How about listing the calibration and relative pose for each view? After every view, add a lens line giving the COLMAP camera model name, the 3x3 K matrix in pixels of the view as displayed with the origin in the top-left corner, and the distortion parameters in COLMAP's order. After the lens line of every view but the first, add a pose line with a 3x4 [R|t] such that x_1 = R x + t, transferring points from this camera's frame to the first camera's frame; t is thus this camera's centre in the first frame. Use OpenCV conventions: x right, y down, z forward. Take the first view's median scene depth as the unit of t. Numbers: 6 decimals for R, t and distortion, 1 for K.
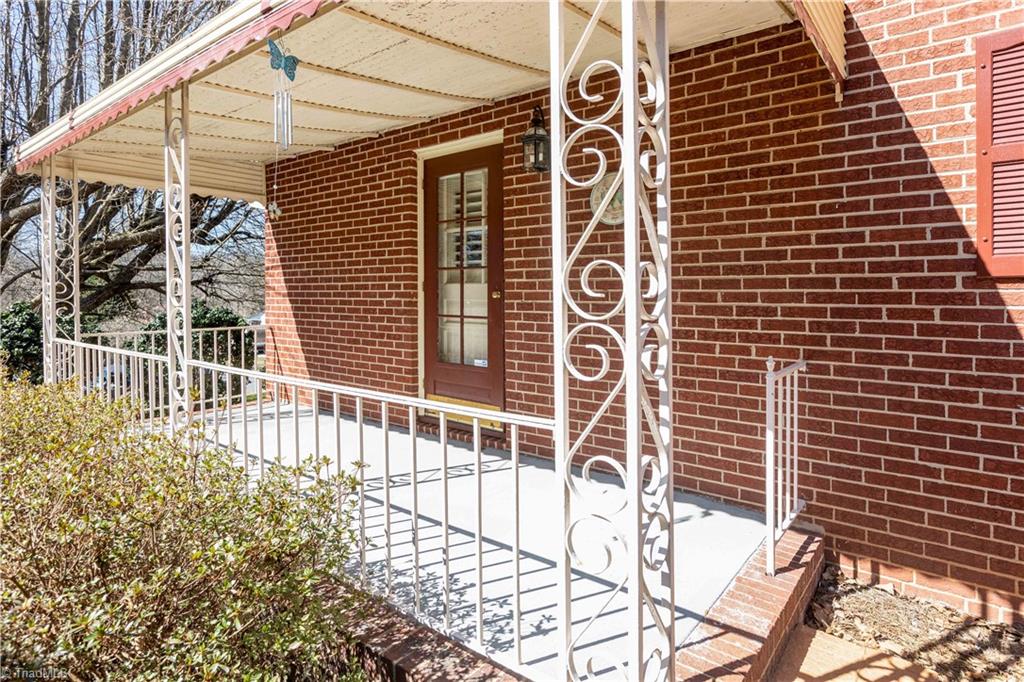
lens RADIAL K [[561.2, 0, 512.0], [0, 561.2, 341.0], [0, 0, 1]] dist [-0.003373, 0.000124]
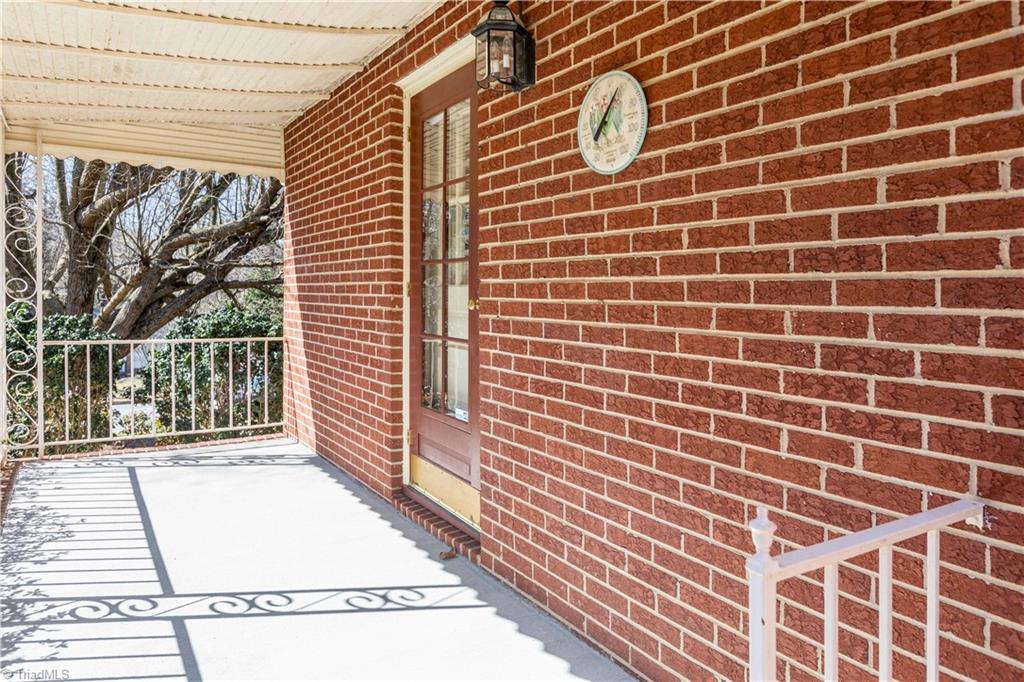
lens RADIAL K [[695.5, 0, 511.5], [0, 695.5, 334.2], [0, 0, 1]] dist [-0.002486, -0.006526]
pose [[0.938590, 0.035764, -0.343176, 0.358930], [-0.047346, 0.998555, -0.025428, -0.045430], [0.341771, 0.040114, 0.938927, 0.425656]]
